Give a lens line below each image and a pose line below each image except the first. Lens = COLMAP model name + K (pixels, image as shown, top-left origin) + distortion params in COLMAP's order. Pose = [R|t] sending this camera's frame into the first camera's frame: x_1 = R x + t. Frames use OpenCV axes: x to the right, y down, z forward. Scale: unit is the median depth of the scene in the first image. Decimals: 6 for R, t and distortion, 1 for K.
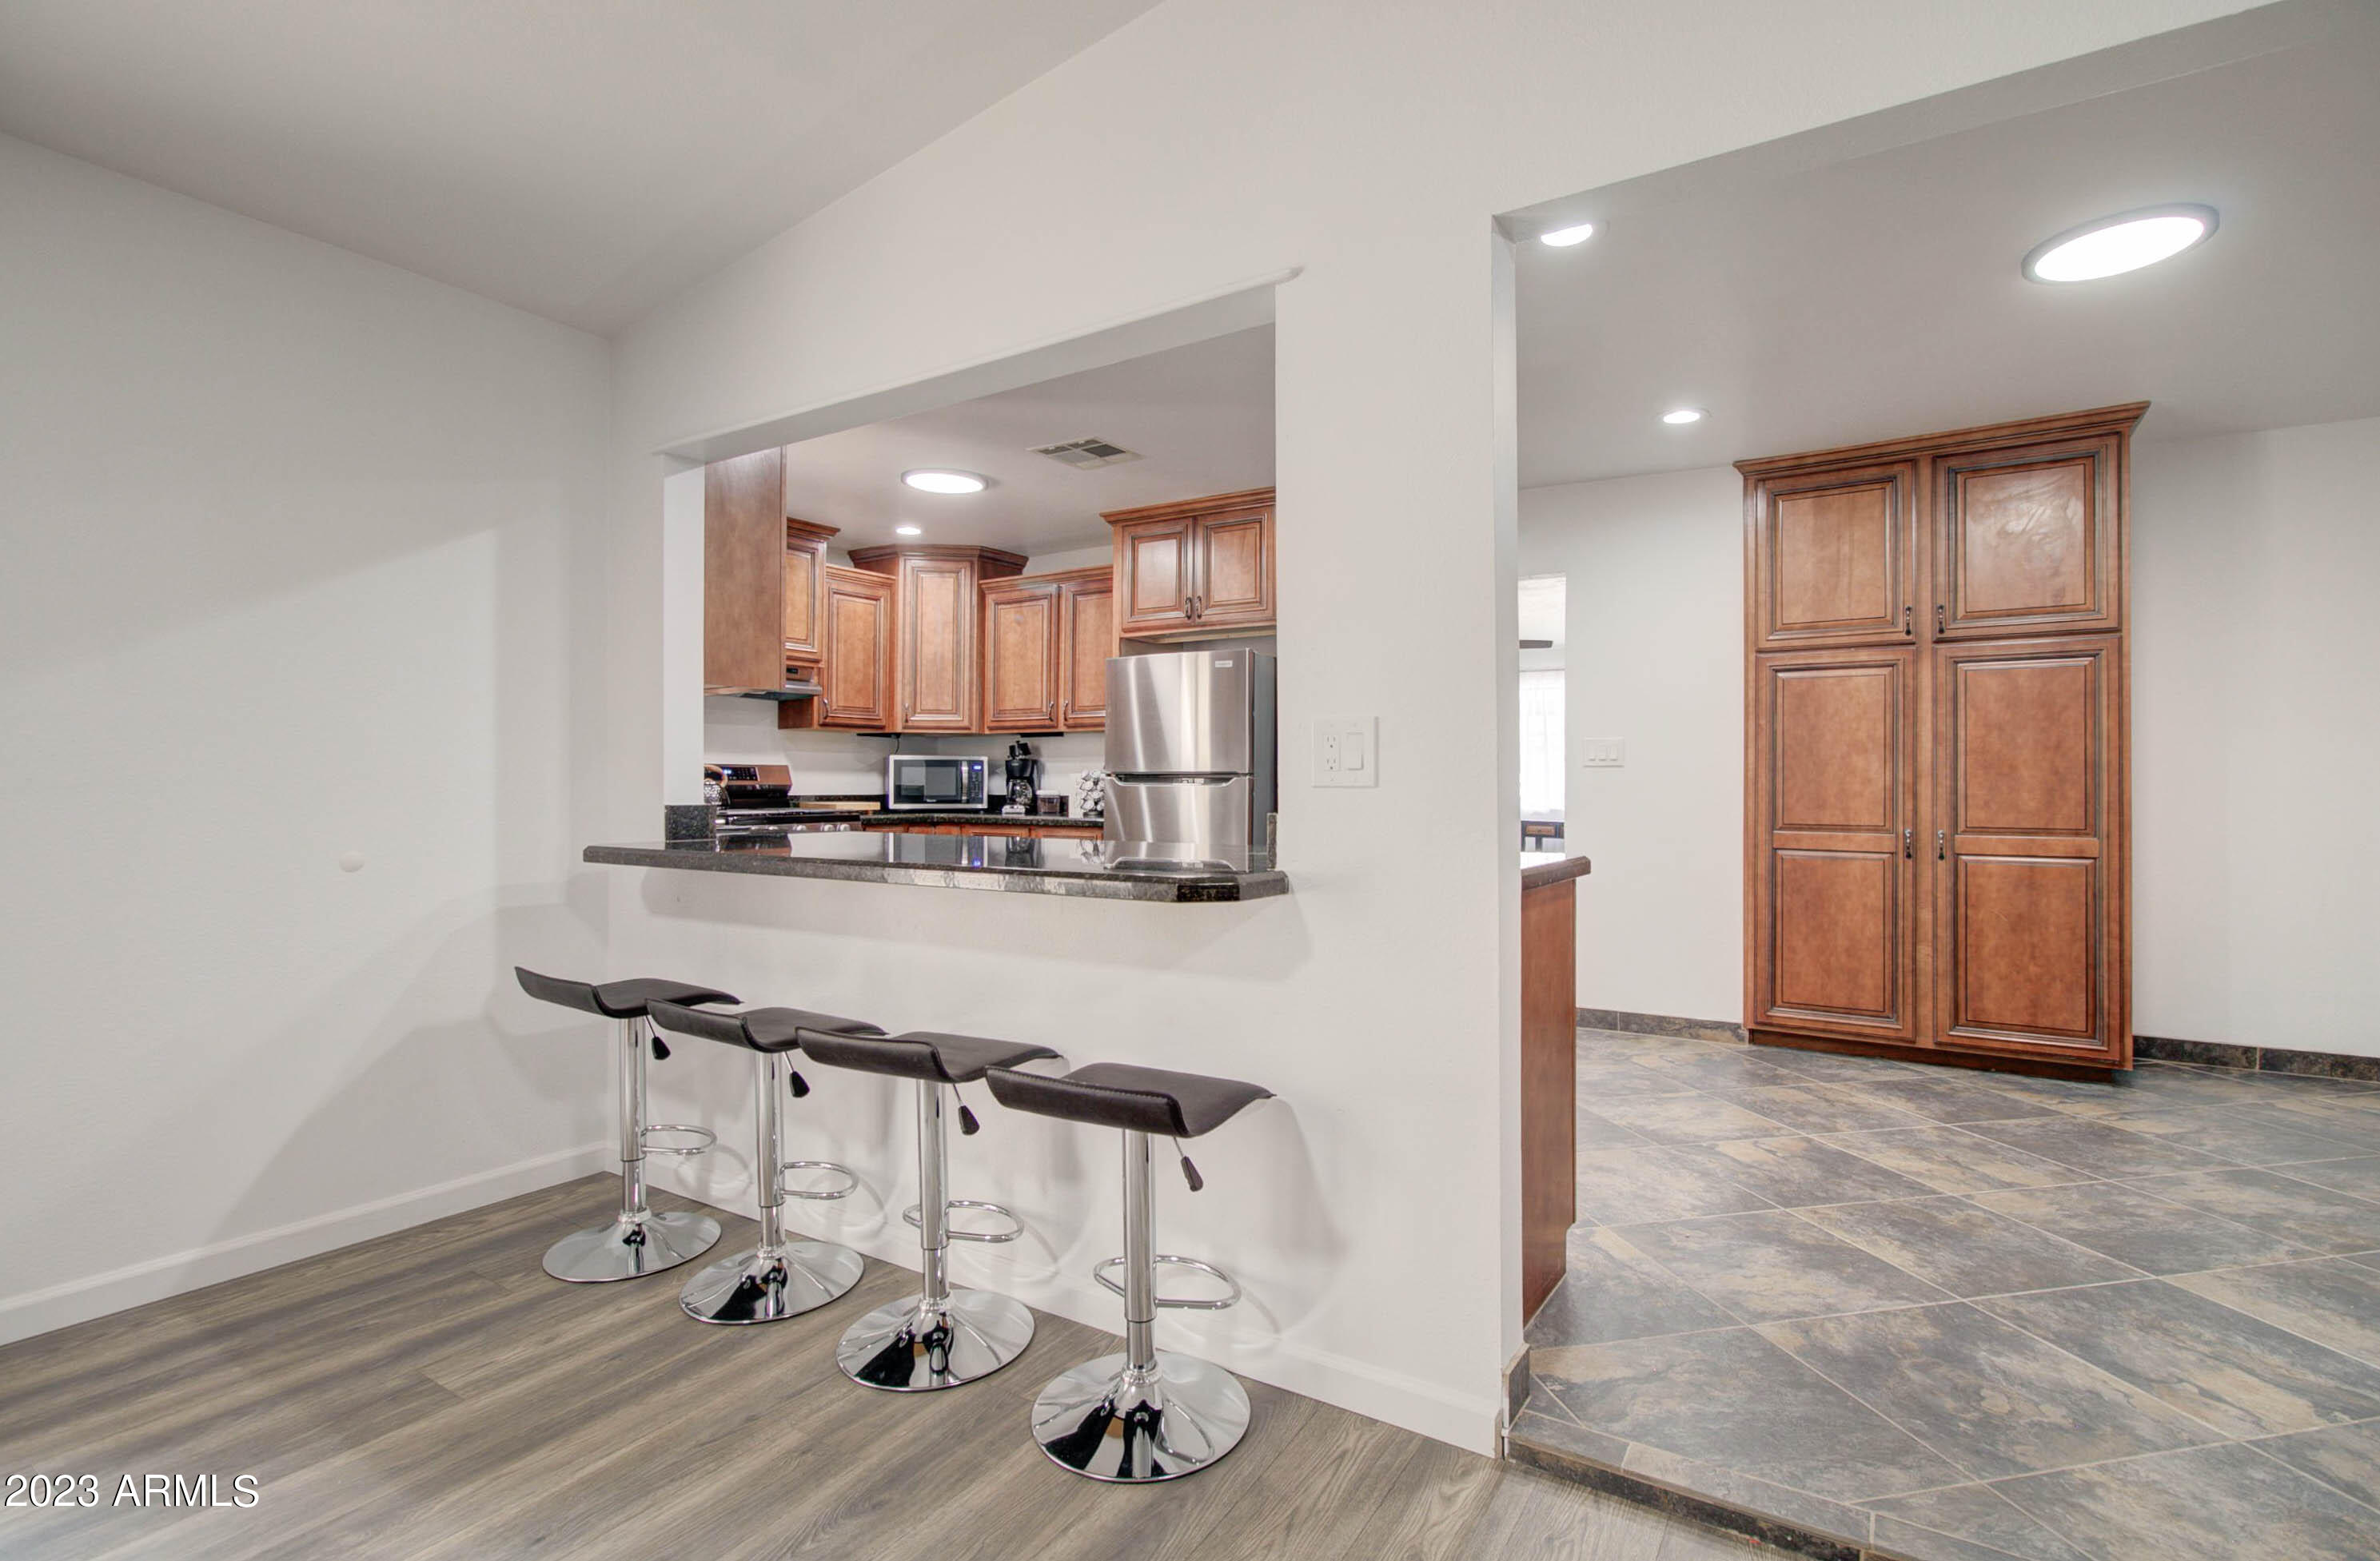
lens RADIAL K [[1109.2, 0, 1190.0], [0, 1109.2, 780.5], [0, 0, 1]] dist [-0.000289, -0.000164]
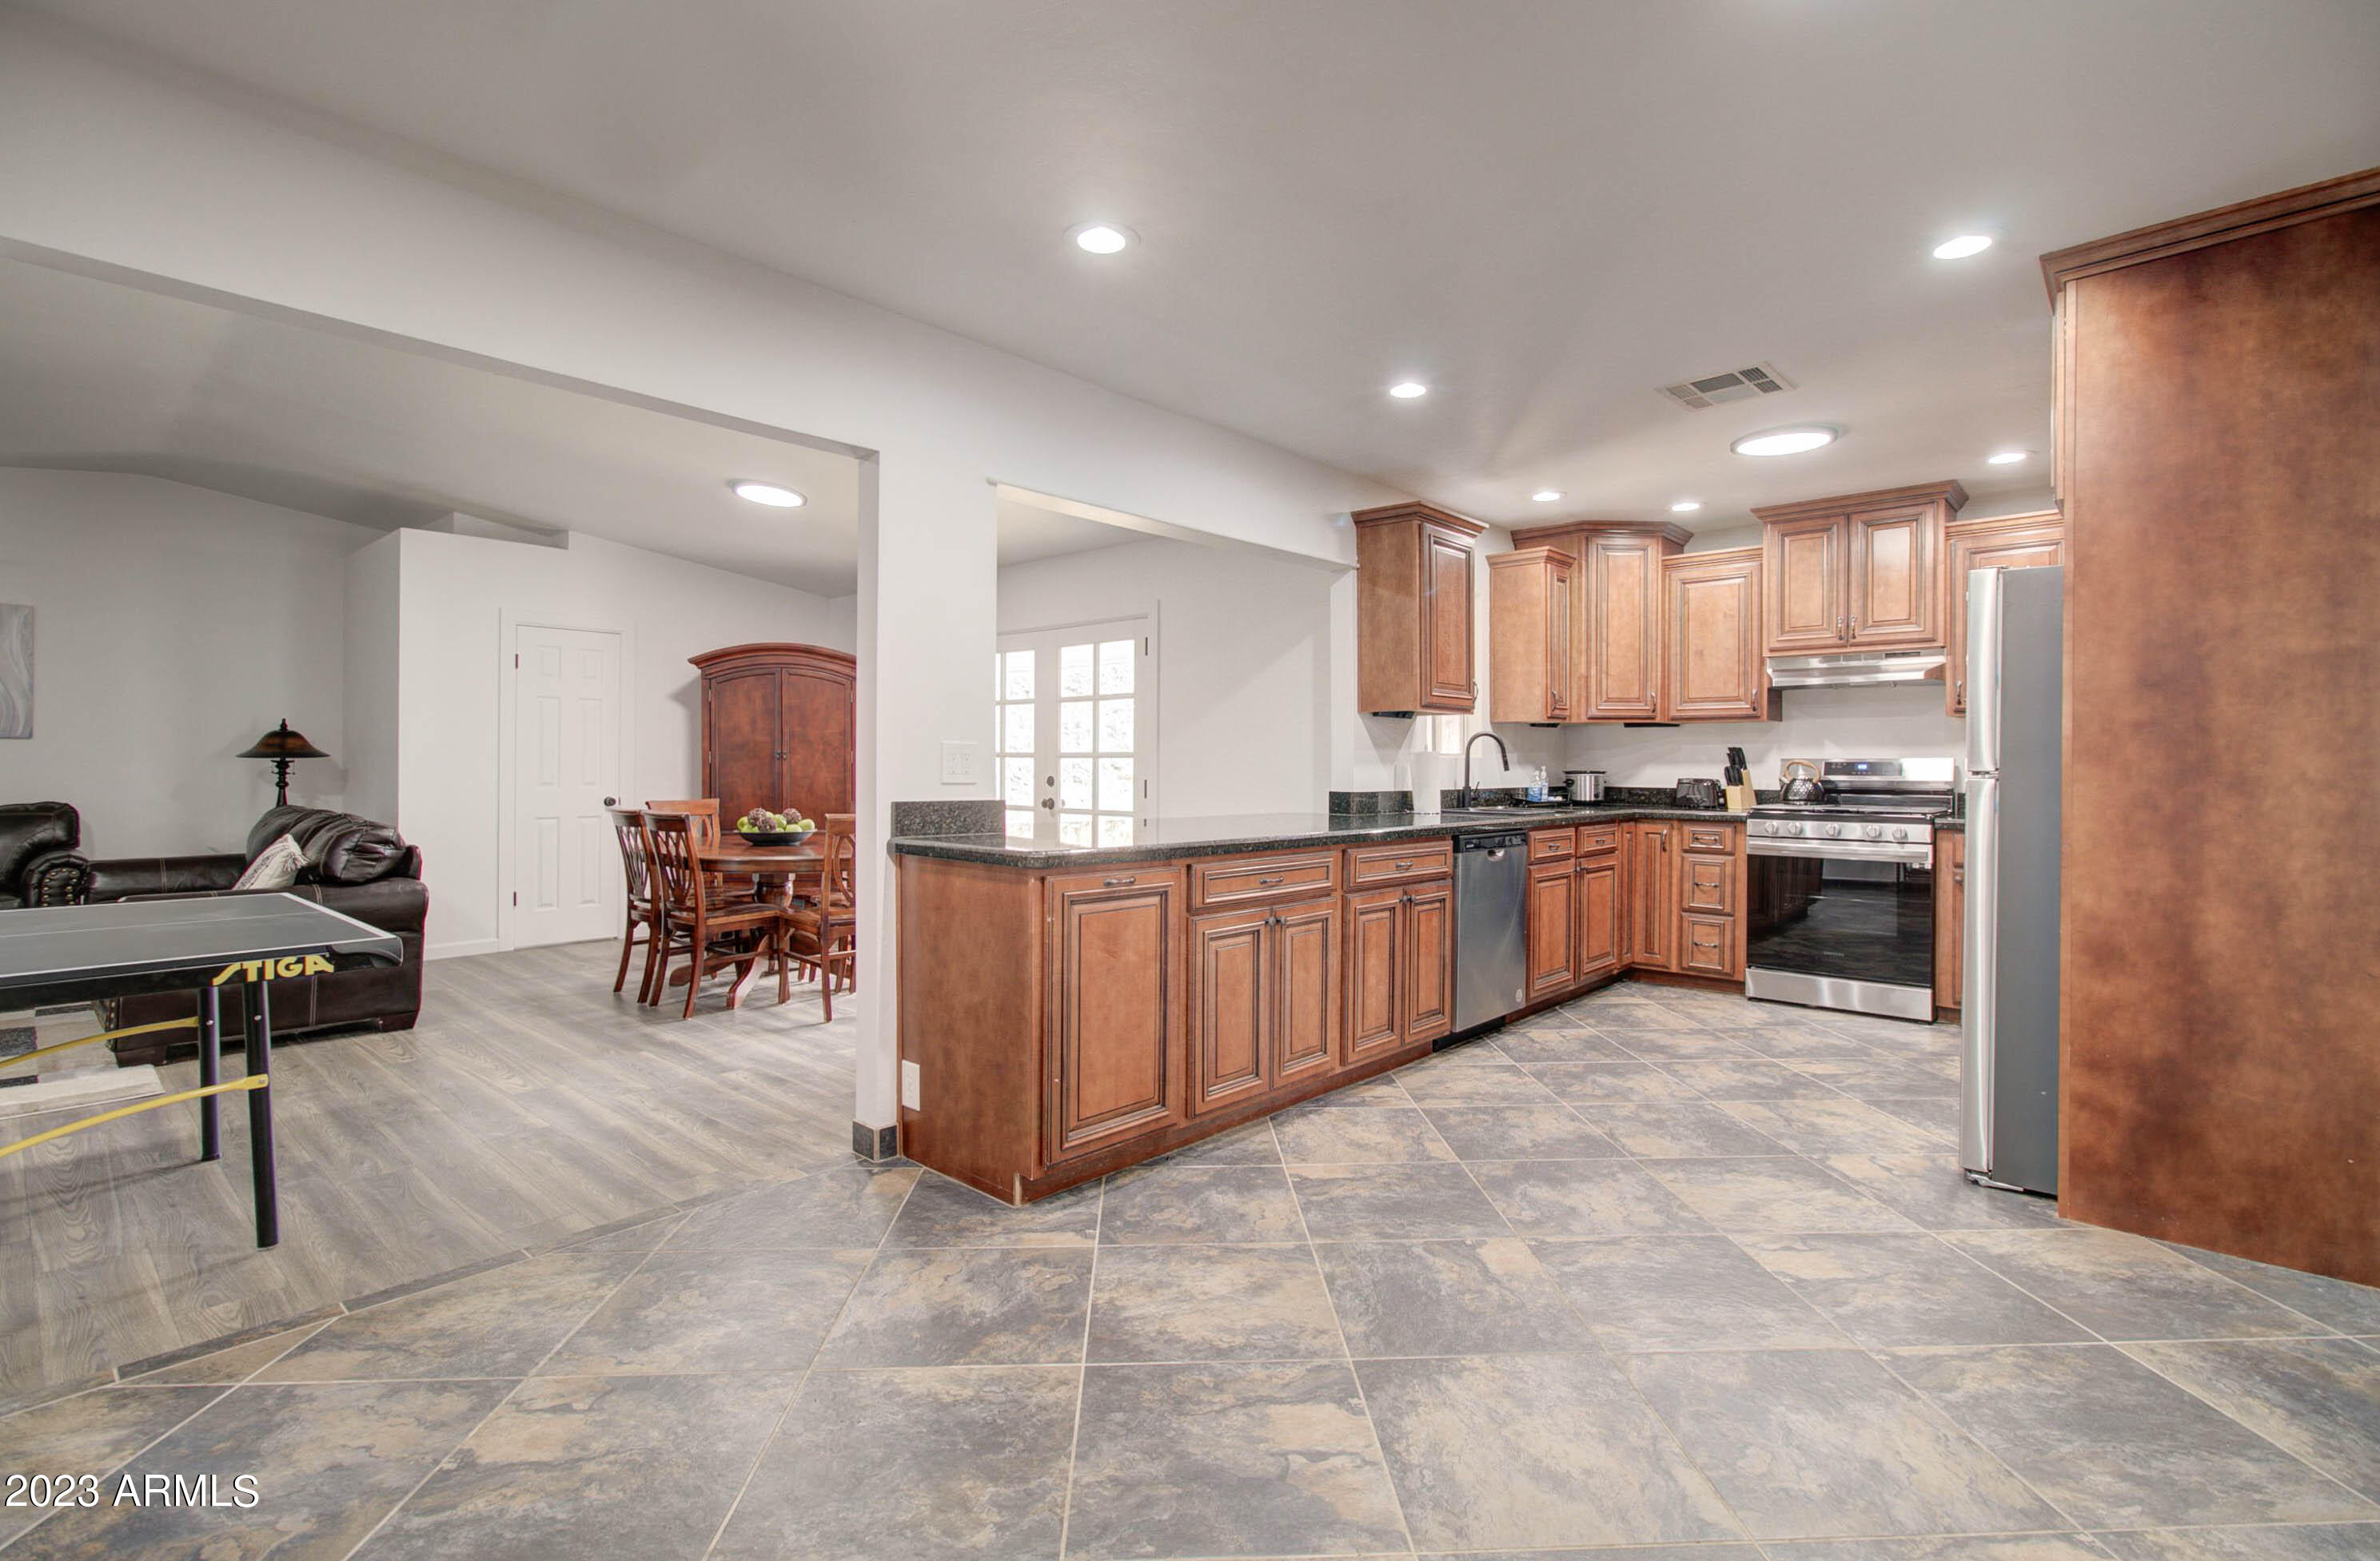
lens RADIAL K [[1089.3, 0, 1211.2], [0, 1089.3, 760.4], [0, 0, 1]] dist [-0.002369, 0.000561]
pose [[-0.154737, -0.003858, -0.987948, 0.565980], [-0.002296, 0.999991, -0.003545, -0.007780], [0.987953, 0.001720, -0.154744, 0.543537]]
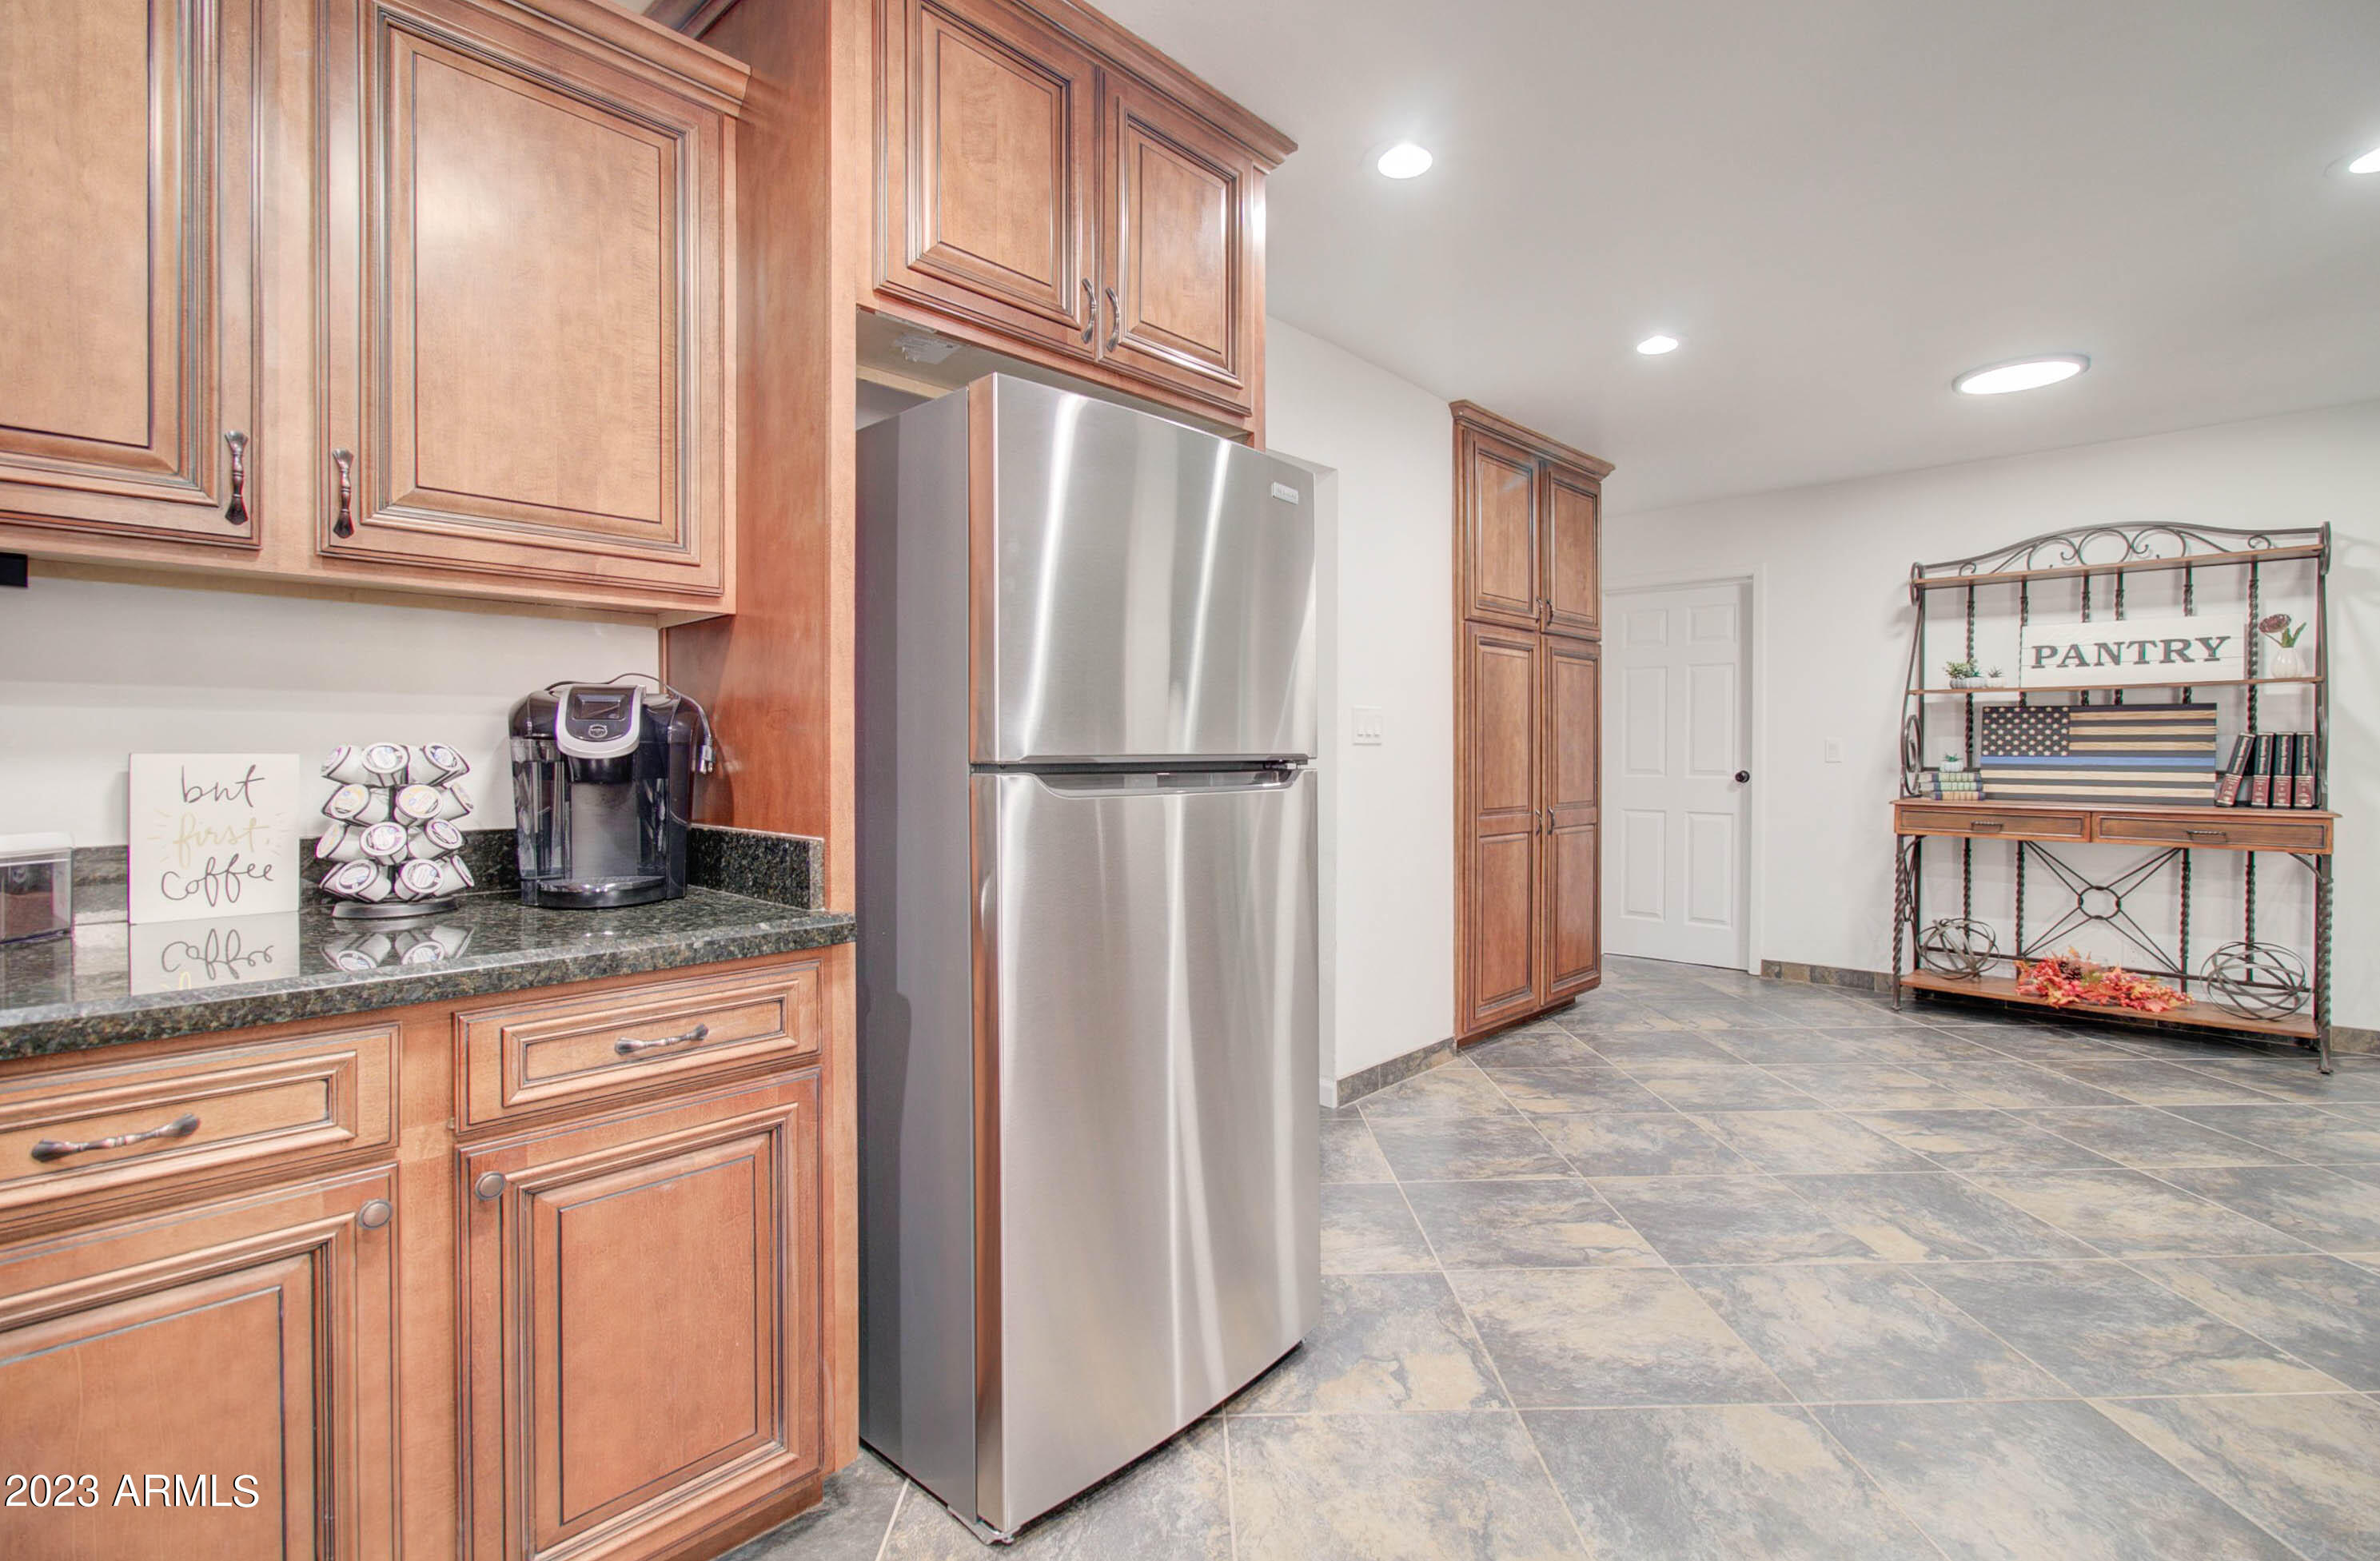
lens RADIAL K [[1089.3, 0, 1211.2], [0, 1089.3, 760.4], [0, 0, 1]] dist [-0.002369, 0.000561]
pose [[0.177396, -0.008885, 0.984099, -0.299898], [0.000295, 0.999960, 0.008975, -0.009089], [-0.984139, -0.001301, 0.177392, 0.769771]]
